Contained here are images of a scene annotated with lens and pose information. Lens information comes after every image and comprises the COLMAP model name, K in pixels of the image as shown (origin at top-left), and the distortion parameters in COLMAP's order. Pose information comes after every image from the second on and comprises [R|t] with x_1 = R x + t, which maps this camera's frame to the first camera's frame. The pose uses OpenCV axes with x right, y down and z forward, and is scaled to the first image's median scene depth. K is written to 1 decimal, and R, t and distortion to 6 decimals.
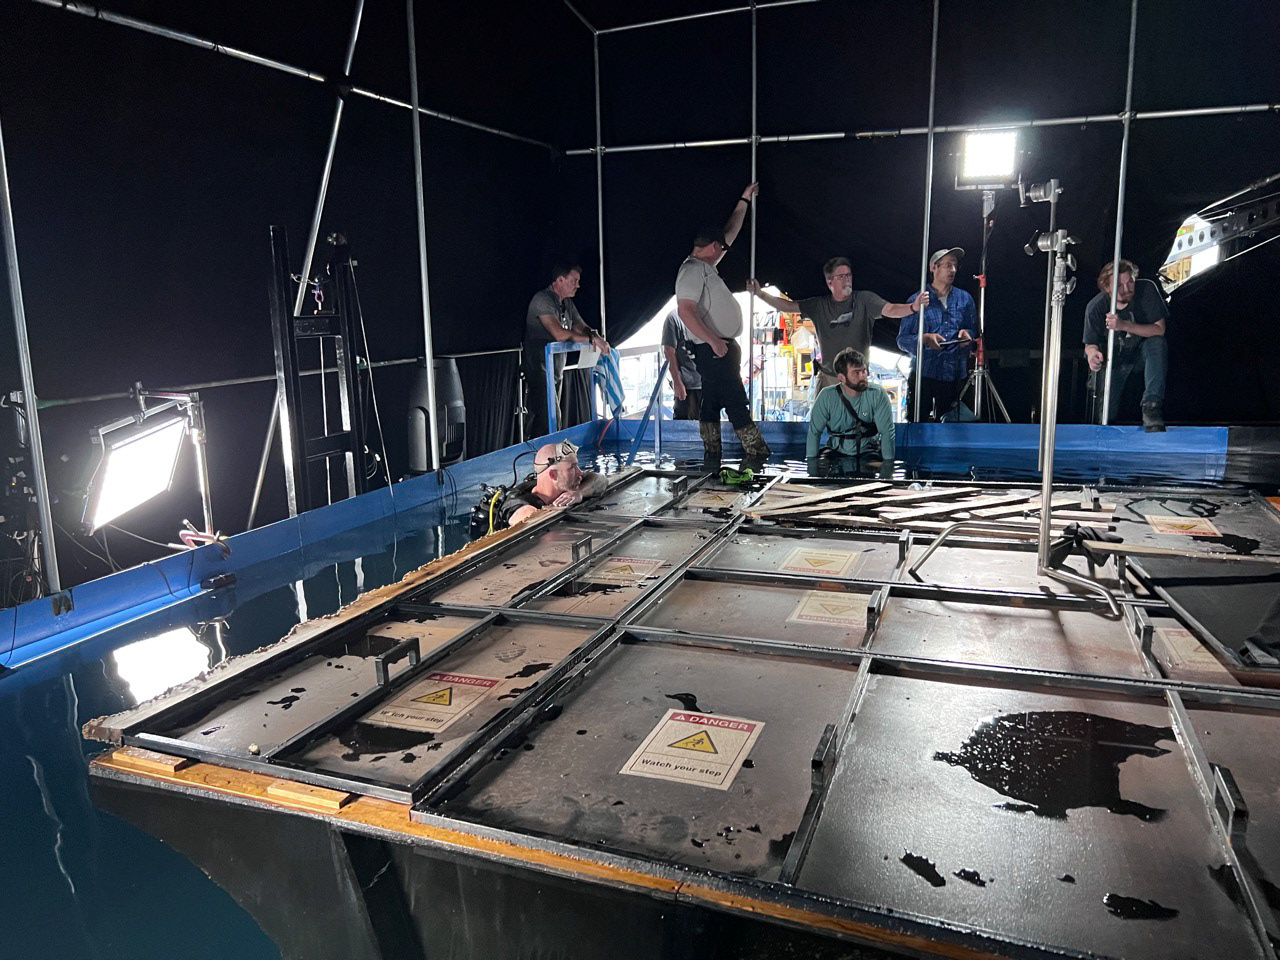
lens RADIAL K [[966.5, 0, 656.7], [0, 966.5, 484.9], [0, 0, 1]] dist [0.042200, -0.042370]
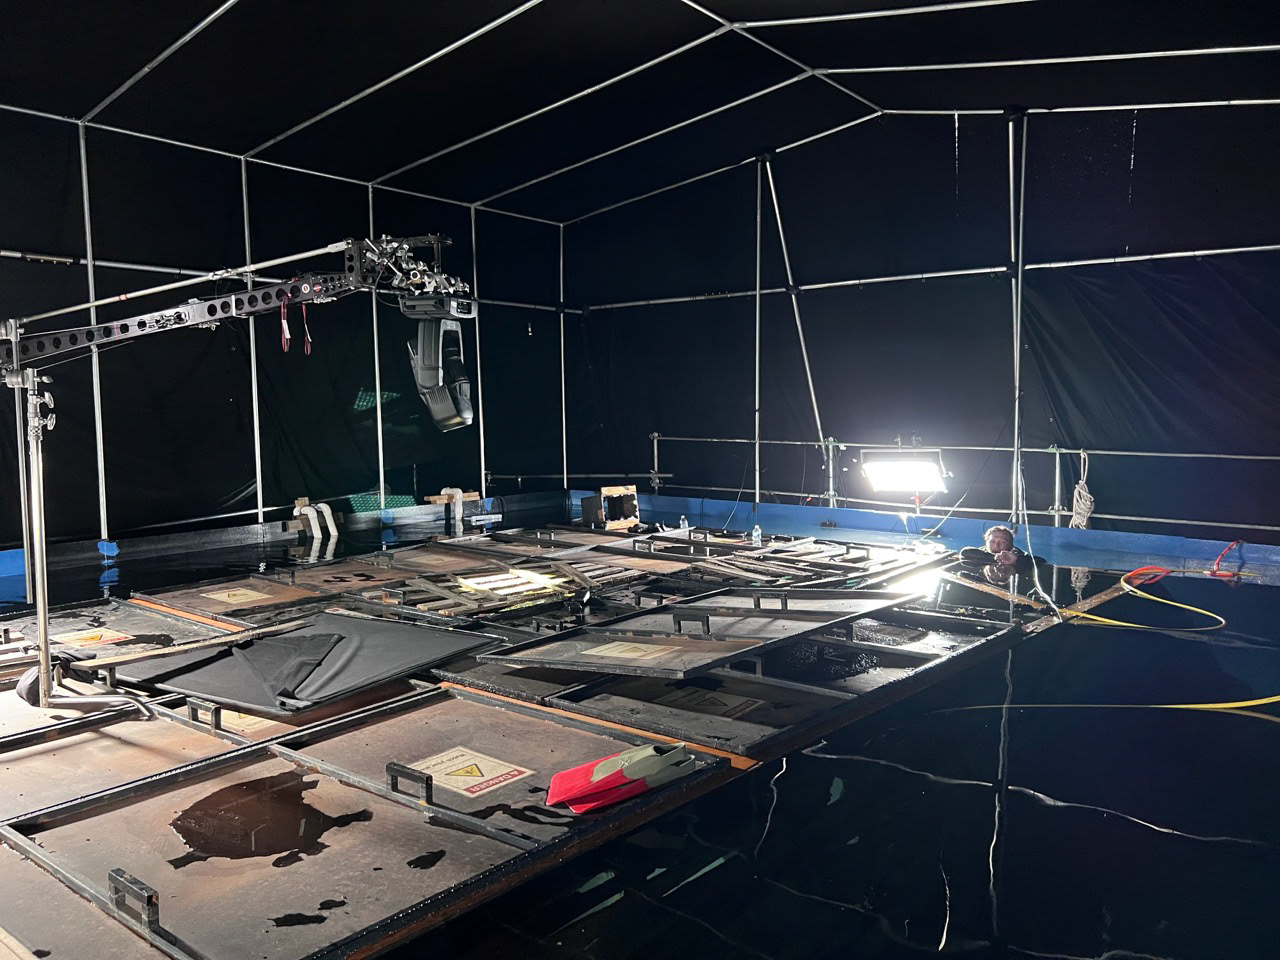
lens RADIAL K [[966.5, 0, 644.0], [0, 966.5, 478.4], [0, 0, 1]] dist [0.042200, -0.042370]
pose [[0.306070, -0.051003, 0.950642, -0.386077], [0.172169, 0.985064, -0.002582, -0.031767], [-0.936311, 0.164462, 0.310279, 0.085541]]
